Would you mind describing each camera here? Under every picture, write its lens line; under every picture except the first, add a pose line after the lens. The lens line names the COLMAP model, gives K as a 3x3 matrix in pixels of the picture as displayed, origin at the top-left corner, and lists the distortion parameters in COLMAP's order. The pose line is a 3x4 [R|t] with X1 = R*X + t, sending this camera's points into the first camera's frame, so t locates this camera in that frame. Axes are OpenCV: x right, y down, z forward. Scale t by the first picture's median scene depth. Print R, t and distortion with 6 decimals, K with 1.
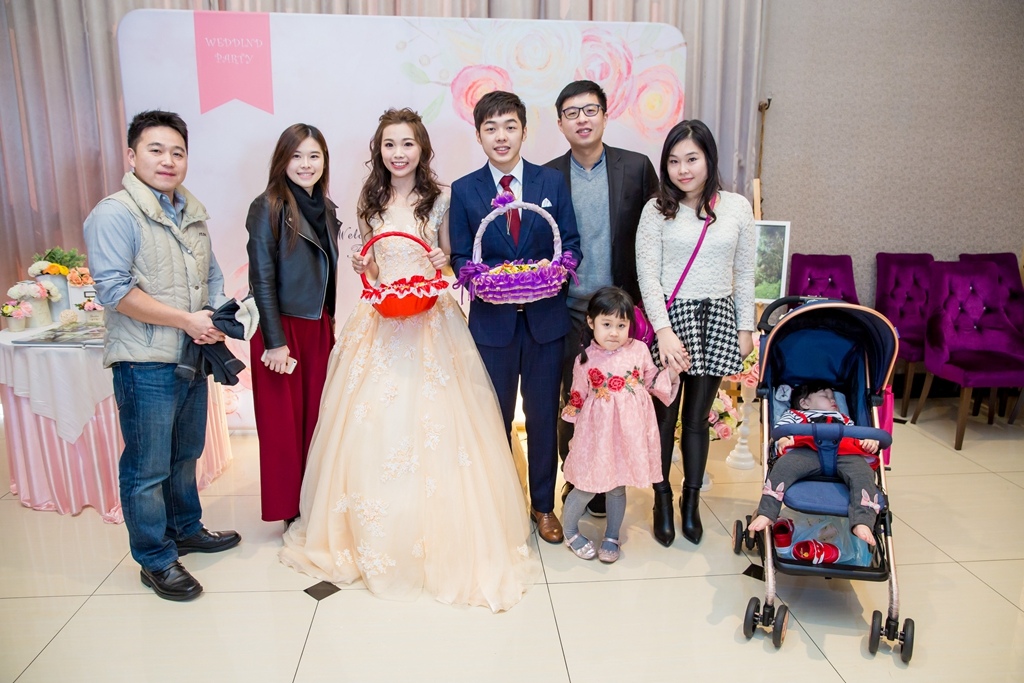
lens RADIAL K [[726.2, 0, 514.8], [0, 726.2, 344.7], [0, 0, 1]] dist [-0.109060, 0.099862]
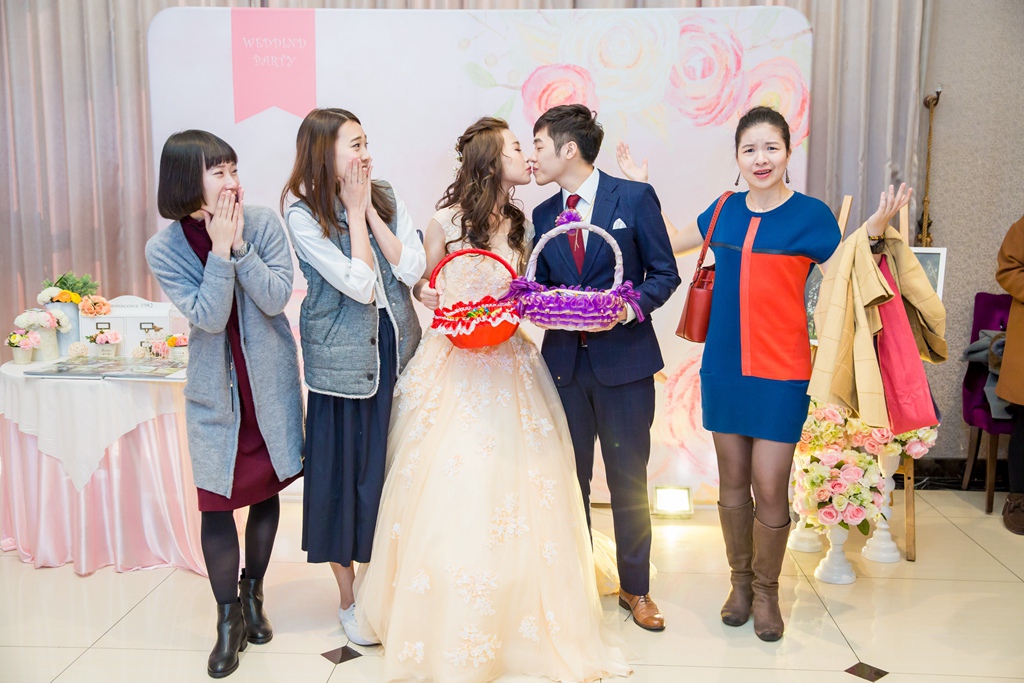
lens RADIAL K [[1040.2, 0, 507.9], [0, 1040.2, 339.9], [0, 0, 1]] dist [-0.016800, 0.140969]
pose [[0.989580, 0.014721, -0.143230, 0.074892], [-0.028333, 0.995219, -0.093469, 0.048542], [0.141170, 0.096553, 0.985266, -0.182846]]
